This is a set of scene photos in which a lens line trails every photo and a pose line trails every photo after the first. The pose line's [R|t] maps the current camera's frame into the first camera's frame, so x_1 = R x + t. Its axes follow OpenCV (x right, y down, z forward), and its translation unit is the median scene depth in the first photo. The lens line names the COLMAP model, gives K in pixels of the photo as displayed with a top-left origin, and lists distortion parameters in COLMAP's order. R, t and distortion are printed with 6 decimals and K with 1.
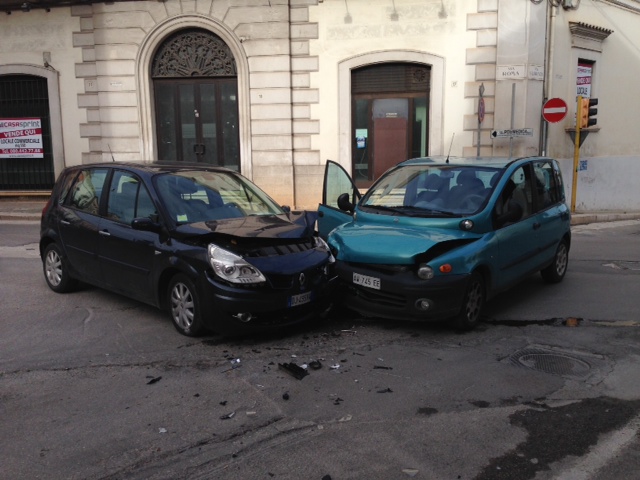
lens RADIAL K [[589.5, 0, 319.3], [0, 589.5, 241.9], [0, 0, 1]] dist [0.057007, 0.000000]
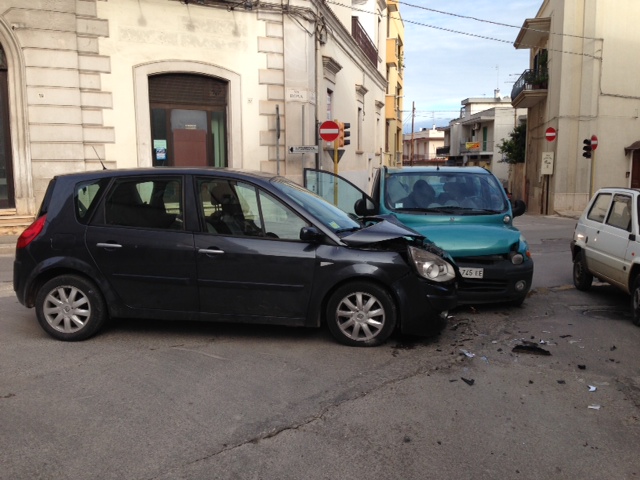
lens RADIAL K [[589.5, 0, 323.4], [0, 589.5, 240.5], [0, 0, 1]] dist [0.057007, 0.000000]
pose [[0.793926, -0.067161, 0.604294, -0.324371], [0.086679, 0.996231, -0.003158, -0.005885], [-0.601805, 0.054887, 0.796755, 0.105220]]
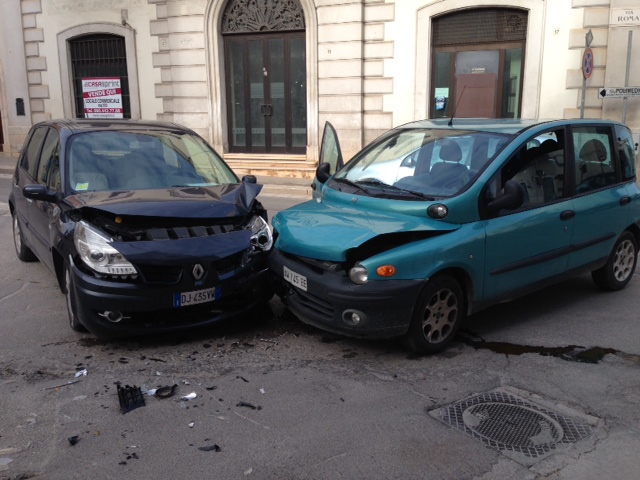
lens RADIAL K [[589.5, 0, 317.0], [0, 589.5, 240.7], [0, 0, 1]] dist [0.057007, 0.000000]
pose [[0.972229, 0.058442, -0.226616, 0.111258], [-0.045666, 0.997079, 0.061219, -0.012380], [0.229532, -0.049170, 0.972058, 0.104234]]
